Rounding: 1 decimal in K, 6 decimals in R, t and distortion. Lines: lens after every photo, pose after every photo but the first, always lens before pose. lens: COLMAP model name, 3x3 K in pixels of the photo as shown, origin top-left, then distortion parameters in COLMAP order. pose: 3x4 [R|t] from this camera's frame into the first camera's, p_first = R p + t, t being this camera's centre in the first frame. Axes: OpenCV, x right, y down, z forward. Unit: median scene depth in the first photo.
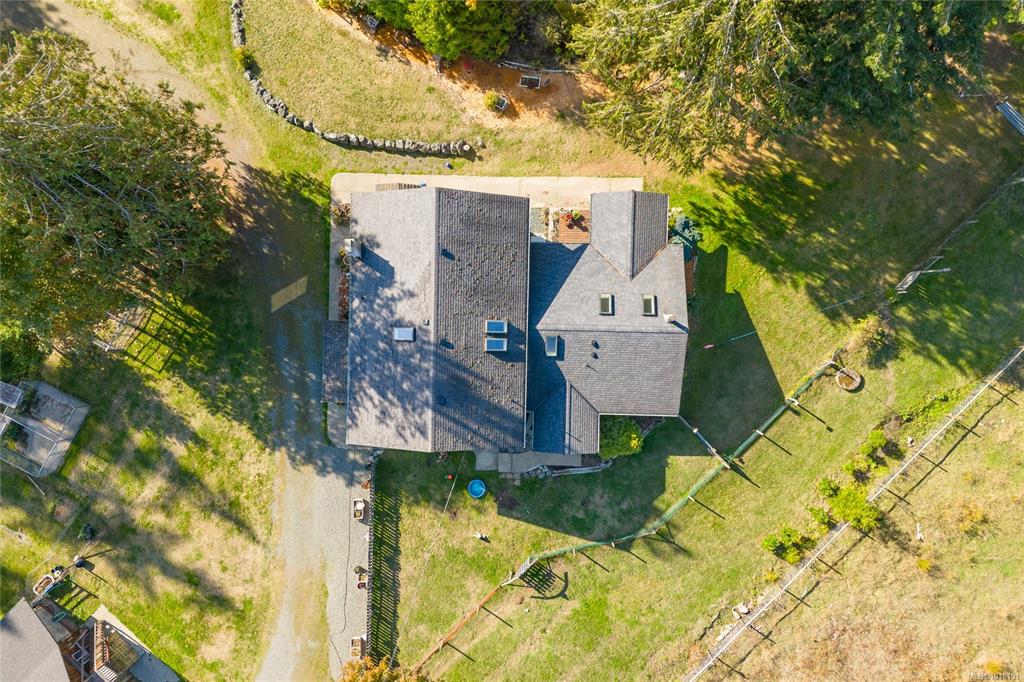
lens RADIAL K [[727.5, 0, 519.9], [0, 727.5, 347.6], [0, 0, 1]] dist [0.074683, -0.025926]
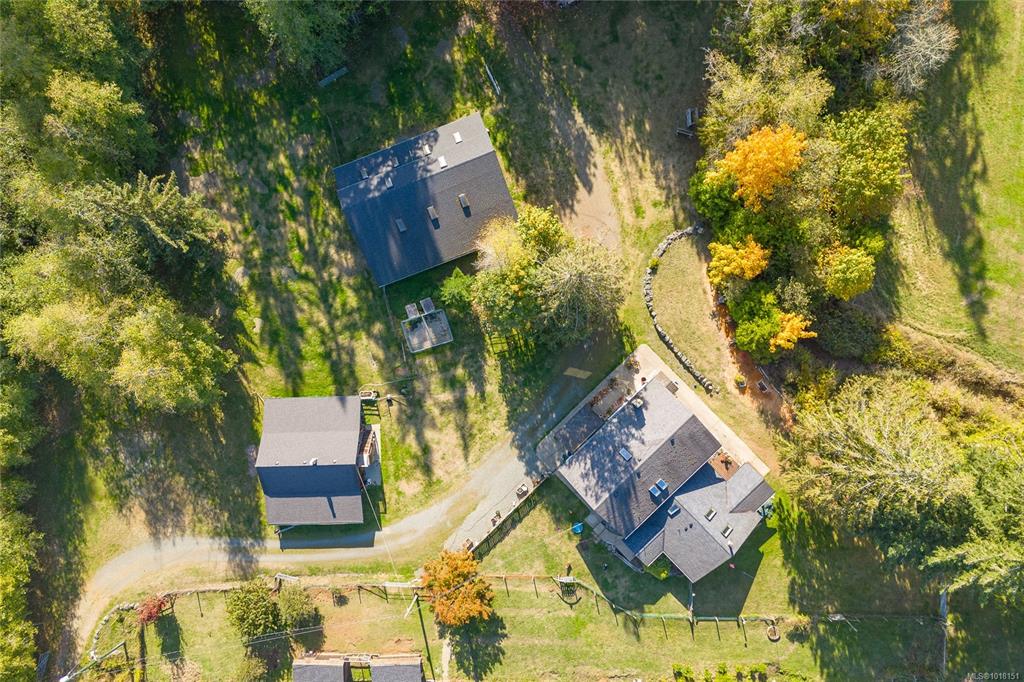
lens RADIAL K [[727.5, 0, 505.4], [0, 727.5, 336.5], [0, 0, 1]] dist [0.074683, -0.025926]
pose [[0.714216, 0.699701, 0.017709, -0.539094], [-0.699912, 0.714131, 0.011832, -0.035560], [-0.004368, -0.020845, 0.999773, -0.756251]]
